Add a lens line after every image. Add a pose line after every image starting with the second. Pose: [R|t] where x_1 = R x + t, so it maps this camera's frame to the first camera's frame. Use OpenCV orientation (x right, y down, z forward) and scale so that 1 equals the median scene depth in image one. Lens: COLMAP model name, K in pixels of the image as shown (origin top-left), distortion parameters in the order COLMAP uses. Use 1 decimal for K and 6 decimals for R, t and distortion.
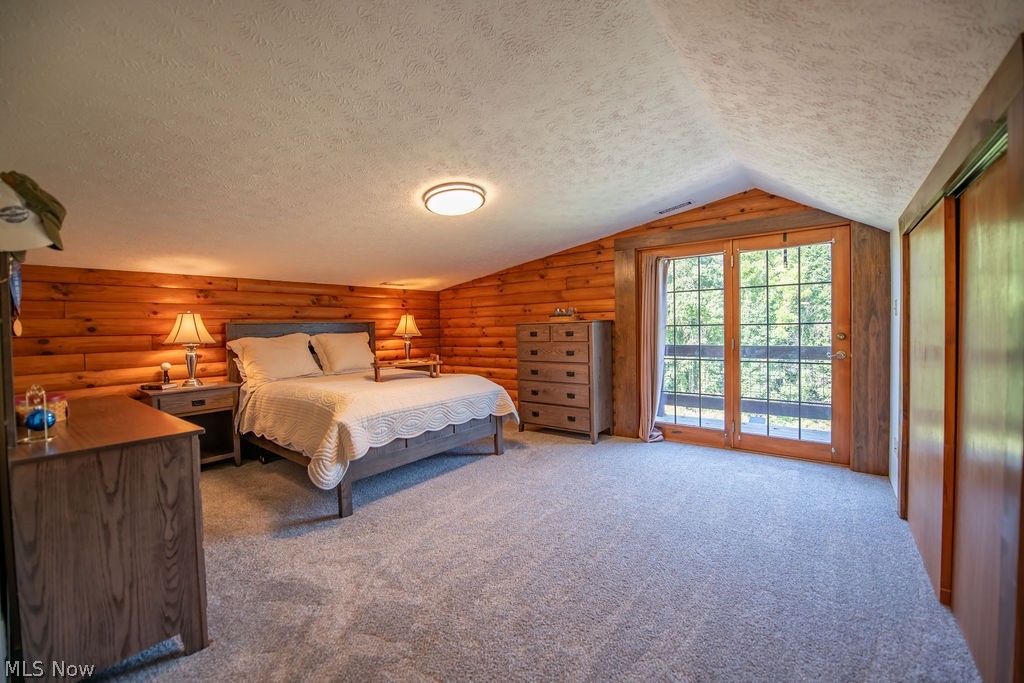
lens RADIAL K [[413.5, 0, 500.2], [0, 413.5, 337.6], [0, 0, 1]] dist [-0.015326, -0.002624]
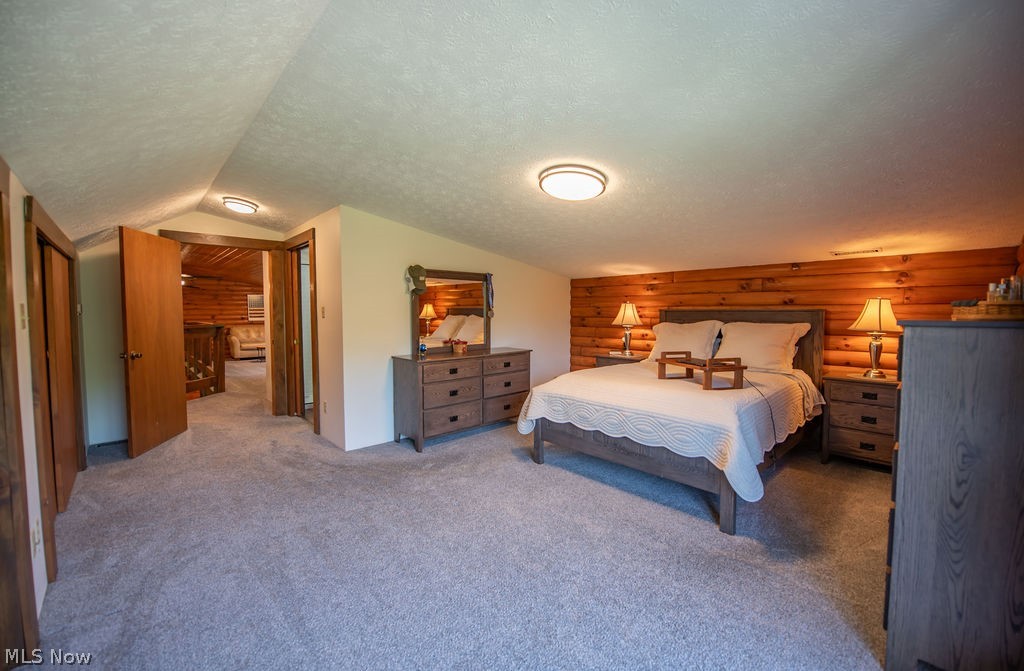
lens RADIAL K [[385.3, 0, 512.0], [0, 385.3, 335.5], [0, 0, 1]] dist [-0.000301, -0.000049]
pose [[-0.105213, 0.068958, -0.992056, 0.501918], [-0.037543, 0.996606, 0.073256, -0.025977], [0.993741, 0.044952, -0.102267, 0.655629]]
